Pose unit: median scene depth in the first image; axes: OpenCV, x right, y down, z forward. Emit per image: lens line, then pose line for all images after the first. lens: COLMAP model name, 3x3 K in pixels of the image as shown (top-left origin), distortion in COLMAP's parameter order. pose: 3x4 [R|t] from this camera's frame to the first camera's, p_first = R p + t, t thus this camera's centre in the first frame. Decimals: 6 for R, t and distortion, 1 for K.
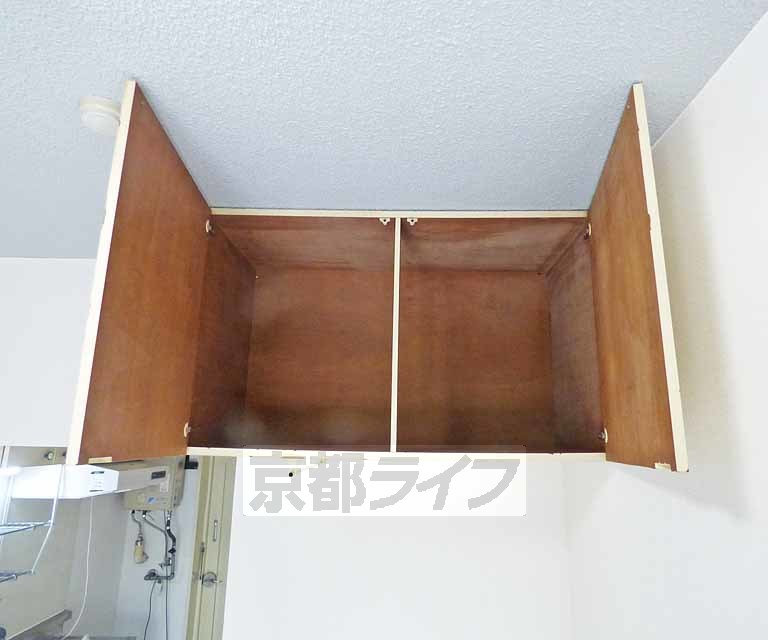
lens RADIAL K [[520.7, 0, 384.0], [0, 520.7, 320.0], [0, 0, 1]] dist [0.002479, -0.001122]
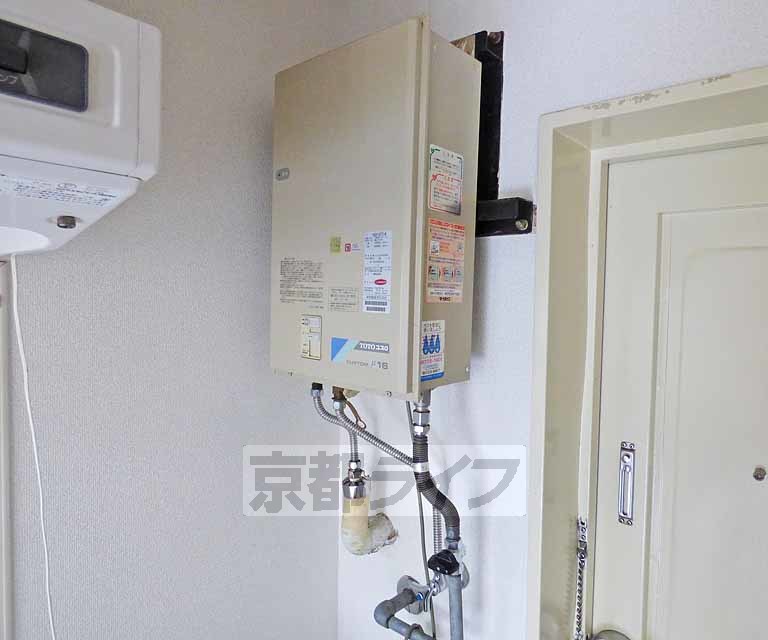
lens RADIAL K [[520.7, 0, 384.0], [0, 520.7, 320.0], [0, 0, 1]] dist [0.002479, -0.001122]
pose [[0.769171, 0.024596, -0.638570, -0.268584], [0.139894, 0.968541, 0.205811, 0.273314], [0.623543, -0.247636, 0.741532, 0.799062]]
